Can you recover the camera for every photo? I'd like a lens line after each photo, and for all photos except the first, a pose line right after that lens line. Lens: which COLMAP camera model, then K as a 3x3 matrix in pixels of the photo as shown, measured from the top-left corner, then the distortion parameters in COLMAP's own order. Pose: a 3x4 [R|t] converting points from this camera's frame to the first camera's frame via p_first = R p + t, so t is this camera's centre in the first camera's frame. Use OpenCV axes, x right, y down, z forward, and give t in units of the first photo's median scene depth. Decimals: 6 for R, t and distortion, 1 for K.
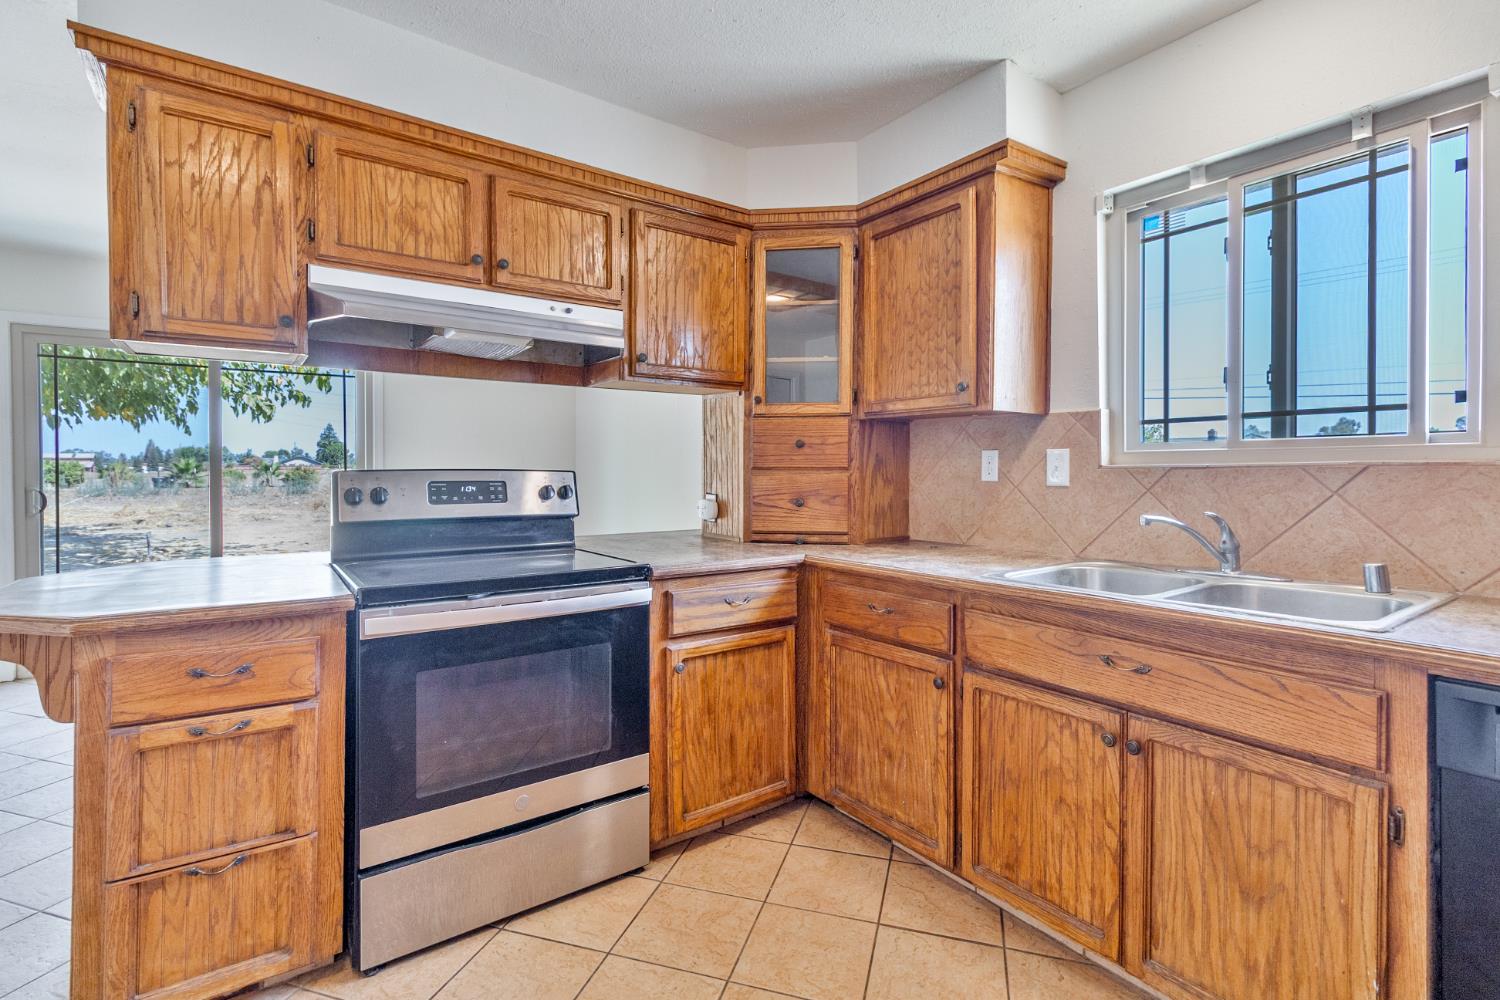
lens RADIAL K [[686.6, 0, 746.9], [0, 686.6, 473.5], [0, 0, 1]] dist [-0.001243, 0.000656]
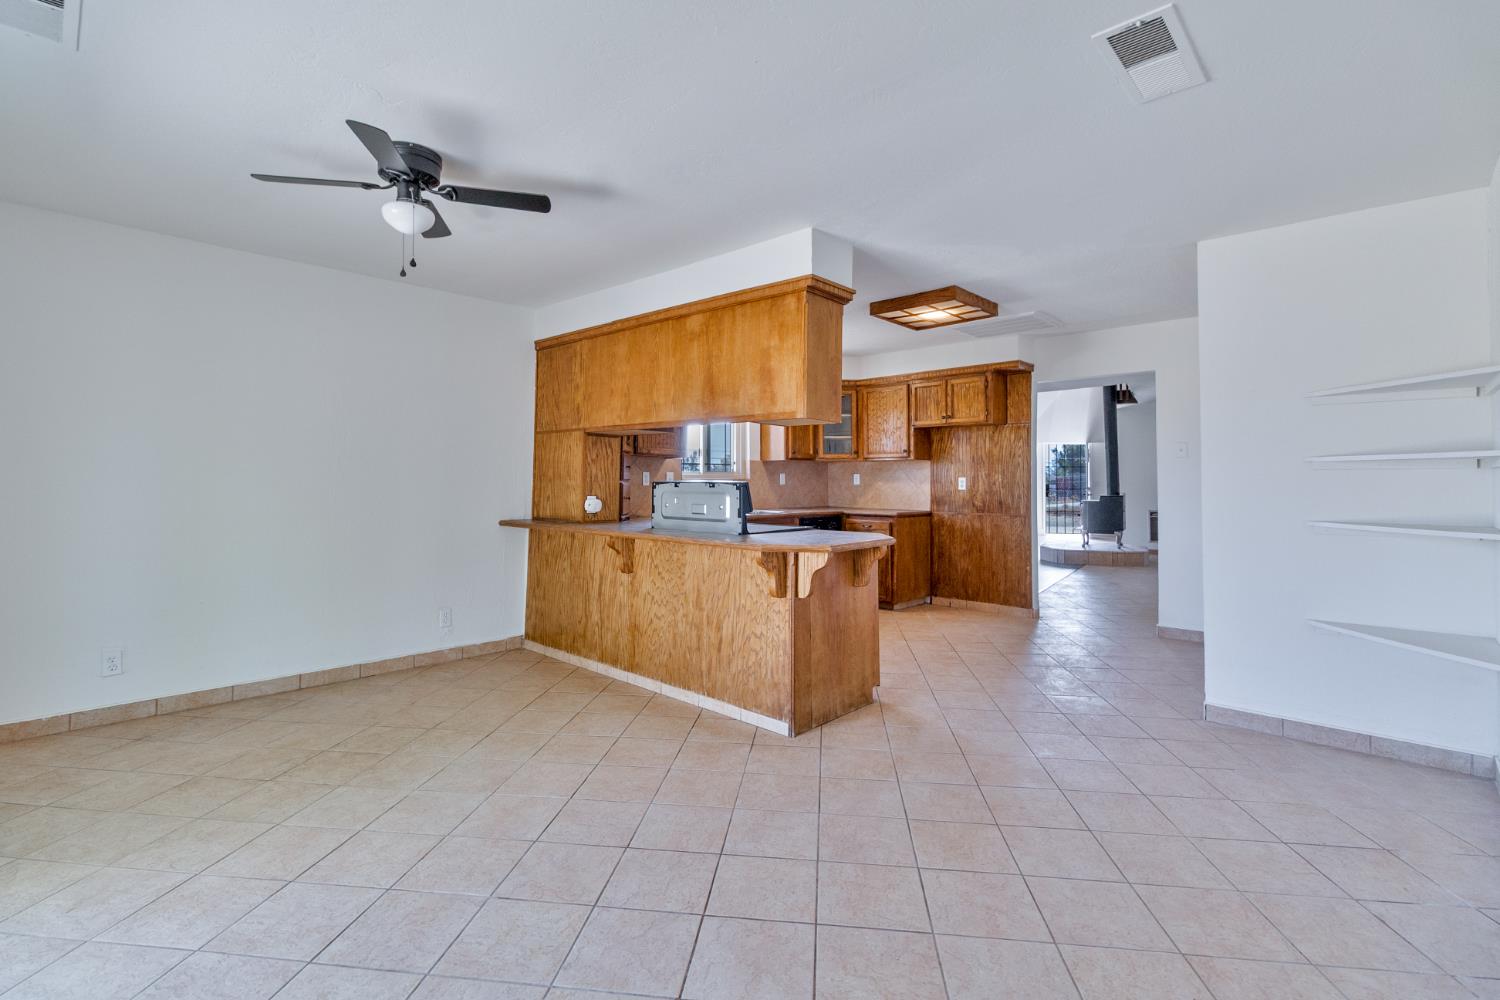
lens RADIAL K [[686.6, 0, 739.9], [0, 686.6, 467.5], [0, 0, 1]] dist [-0.001243, 0.000656]
pose [[-0.184301, 0.019605, 0.982674, -2.566662], [0.002902, 0.999808, -0.019402, -0.005146], [-0.982866, -0.000724, -0.184323, 1.470858]]
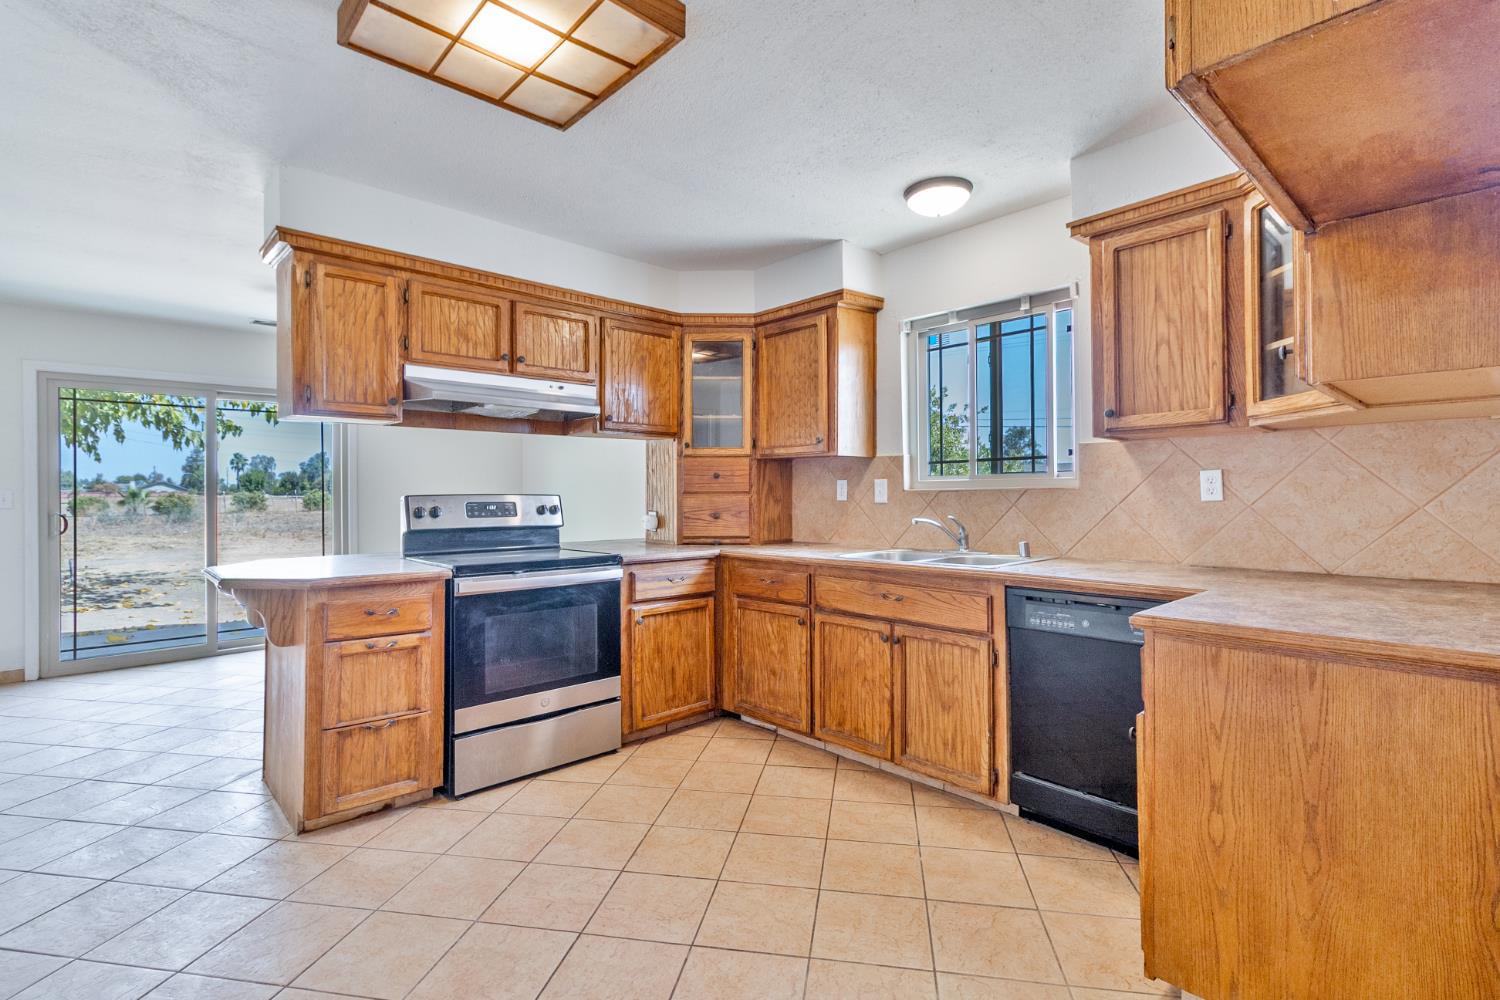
lens RADIAL K [[686.6, 0, 755.5], [0, 686.6, 489.3], [0, 0, 1]] dist [-0.001243, 0.000656]
pose [[0.990781, -0.004272, 0.135407, -0.051876], [0.005932, 0.999912, -0.011859, 0.004737], [-0.135345, 0.012553, 0.990719, -0.624476]]
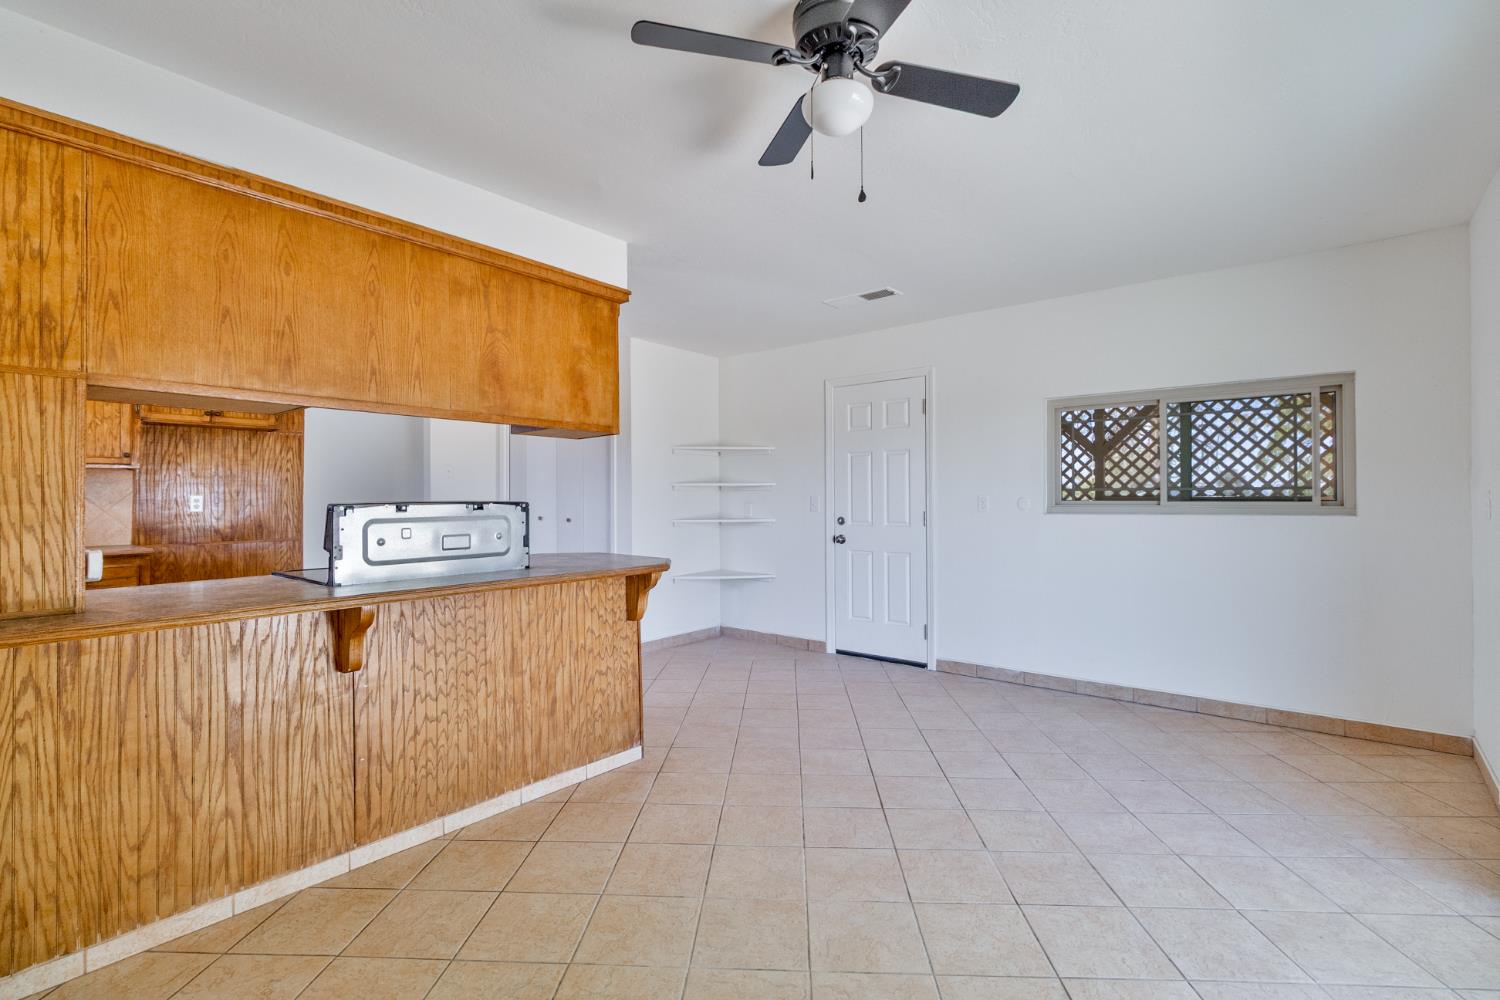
lens RADIAL K [[686.6, 0, 756.3], [0, 686.6, 493.3], [0, 0, 1]] dist [-0.001243, 0.000656]
pose [[-0.968234, 0.005061, -0.249994, -0.783518], [0.004785, 0.999987, 0.001712, -0.020936], [0.249999, 0.000461, -0.968246, 2.719436]]
